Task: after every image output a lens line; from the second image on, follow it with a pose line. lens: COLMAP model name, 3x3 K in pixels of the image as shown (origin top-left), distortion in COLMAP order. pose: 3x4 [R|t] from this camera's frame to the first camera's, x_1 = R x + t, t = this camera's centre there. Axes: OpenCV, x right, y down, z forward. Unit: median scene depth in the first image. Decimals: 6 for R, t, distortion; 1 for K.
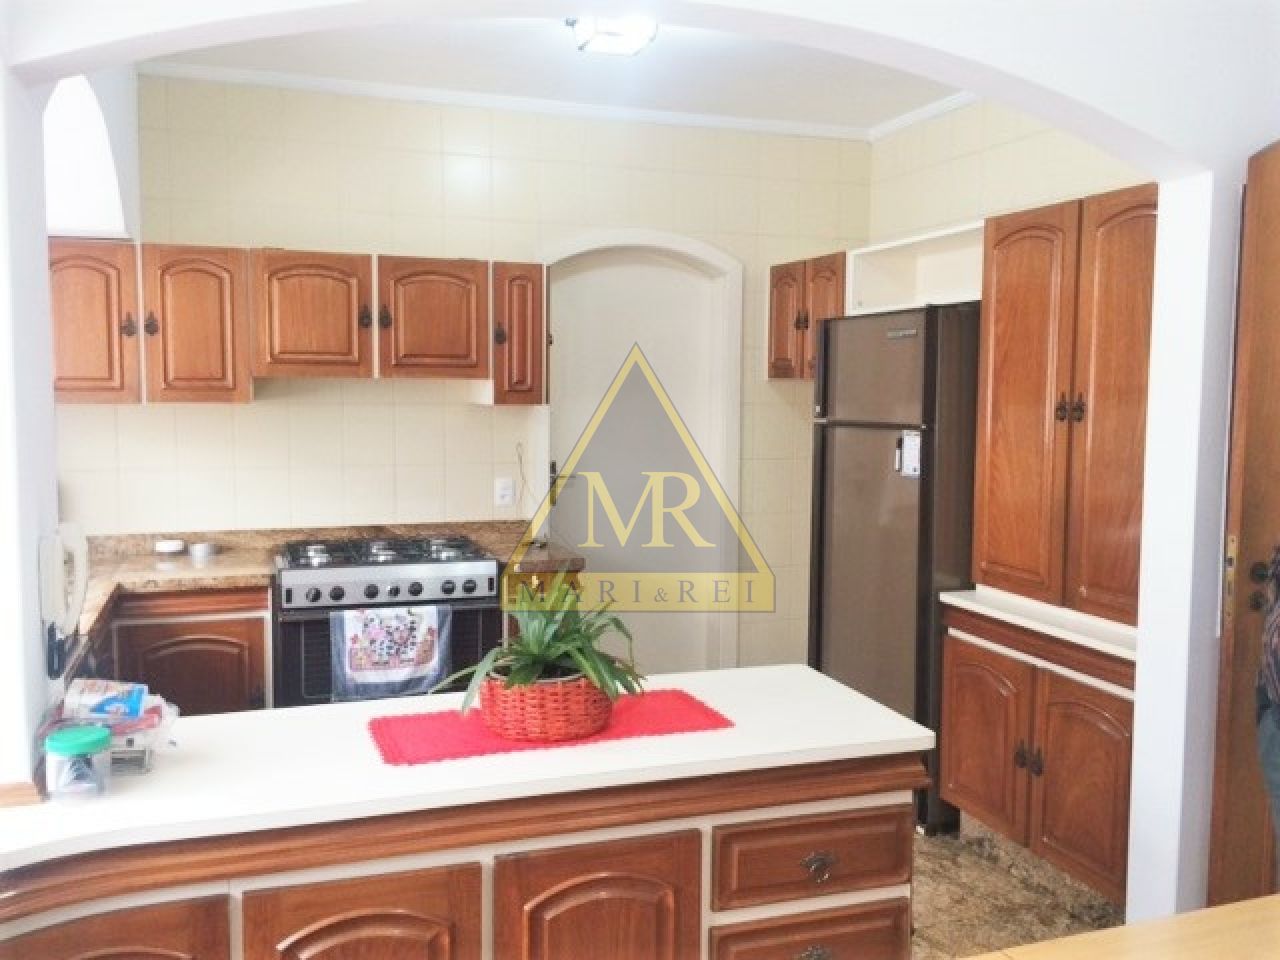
lens RADIAL K [[1122.6, 0, 637.1], [0, 1122.6, 477.6], [0, 0, 1]] dist [0.070447, -0.075292]
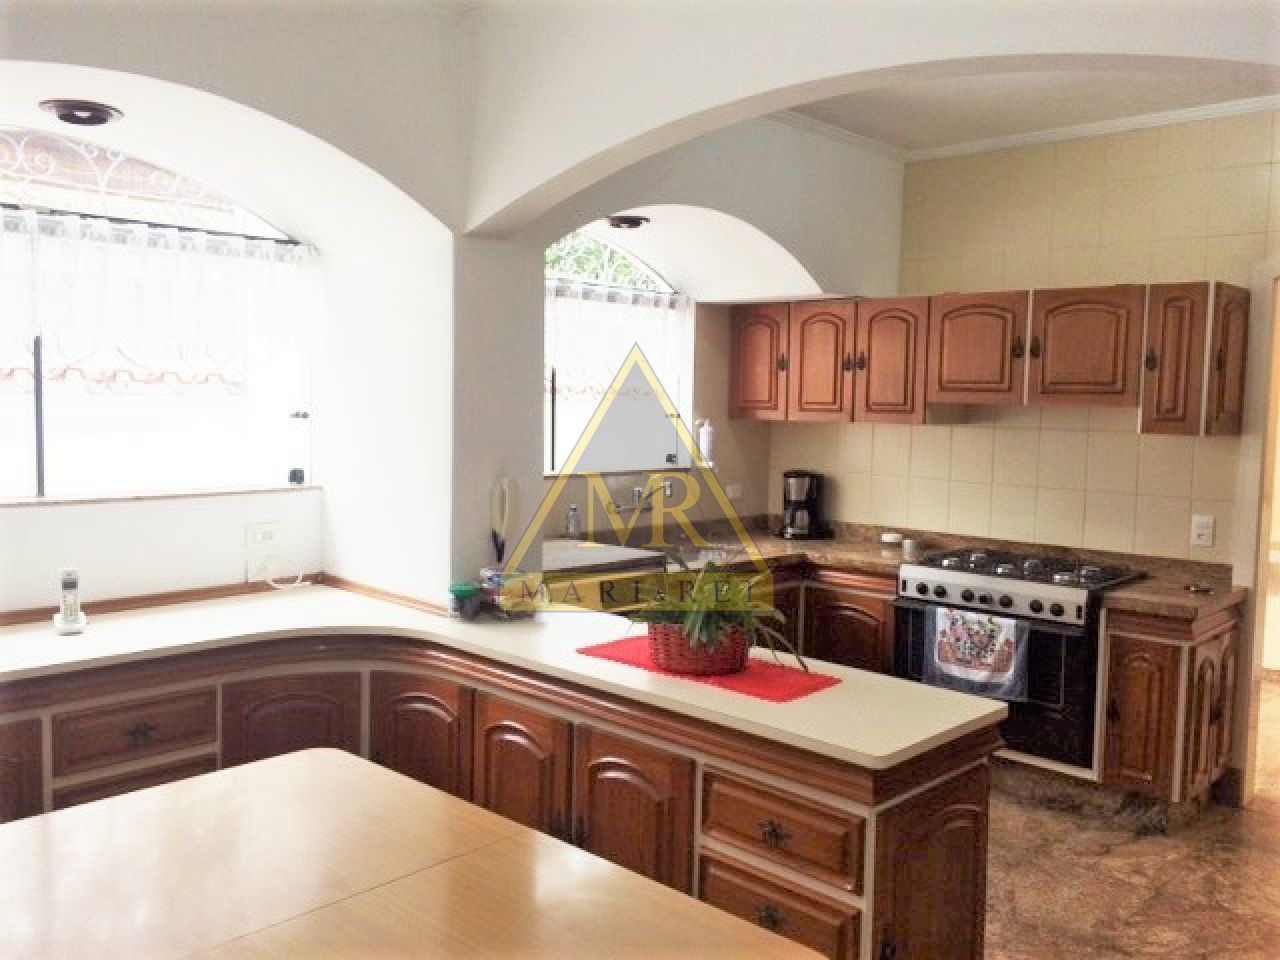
lens RADIAL K [[1122.6, 0, 631.7], [0, 1122.6, 487.6], [0, 0, 1]] dist [0.070447, -0.075292]
pose [[0.439541, 0.075283, -0.895062, 0.599043], [-0.098507, 0.994511, 0.035274, -0.011103], [0.892805, 0.072665, 0.444544, 0.201563]]
